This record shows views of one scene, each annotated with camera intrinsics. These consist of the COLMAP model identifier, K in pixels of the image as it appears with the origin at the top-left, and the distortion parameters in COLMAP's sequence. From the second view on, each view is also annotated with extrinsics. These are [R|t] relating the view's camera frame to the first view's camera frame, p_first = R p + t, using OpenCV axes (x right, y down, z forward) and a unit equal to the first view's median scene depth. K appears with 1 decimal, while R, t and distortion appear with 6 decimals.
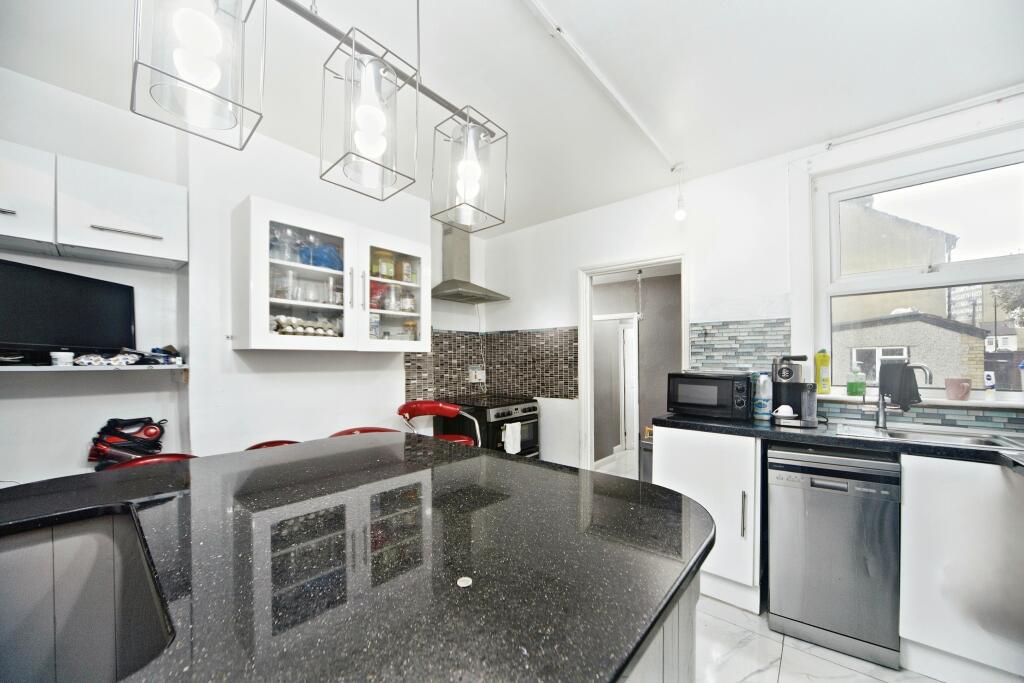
lens RADIAL K [[369.9, 0, 522.6], [0, 369.9, 364.5], [0, 0, 1]] dist [-0.035163, 0.000134]
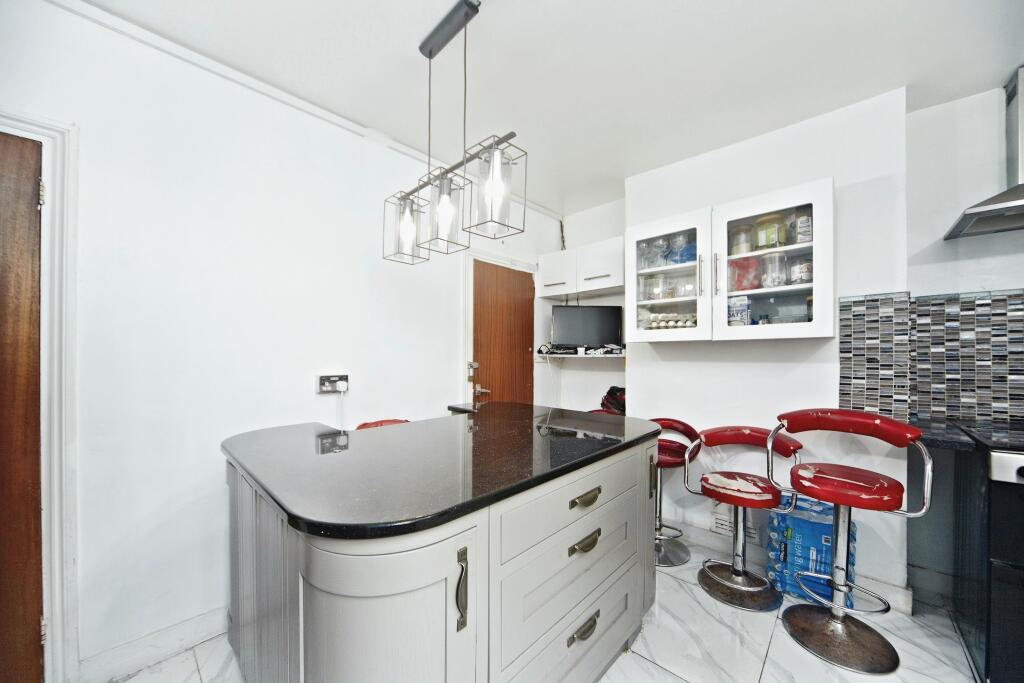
lens RADIAL K [[367.0, 0, 527.9], [0, 367.0, 355.2], [0, 0, 1]] dist [-0.013491, 0.000357]
pose [[-0.035126, 0.003267, -0.999378, 0.470638], [-0.004169, 0.999985, 0.003415, -0.000179], [0.999374, 0.004286, -0.035112, 0.527212]]
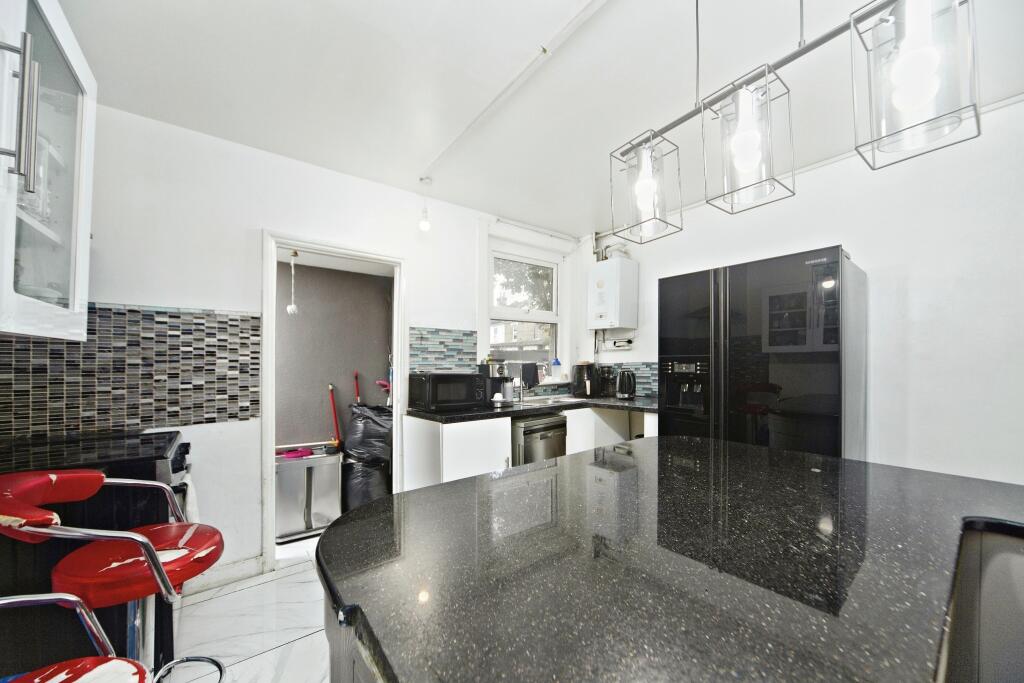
lens RADIAL K [[367.0, 0, 527.9], [0, 367.0, 355.2], [0, 0, 1]] dist [-0.013491, 0.000357]
pose [[0.205555, 0.019752, 0.978446, -0.581171], [0.016091, 0.999593, -0.023559, 0.000110], [-0.978513, 0.020587, 0.205153, 0.521353]]
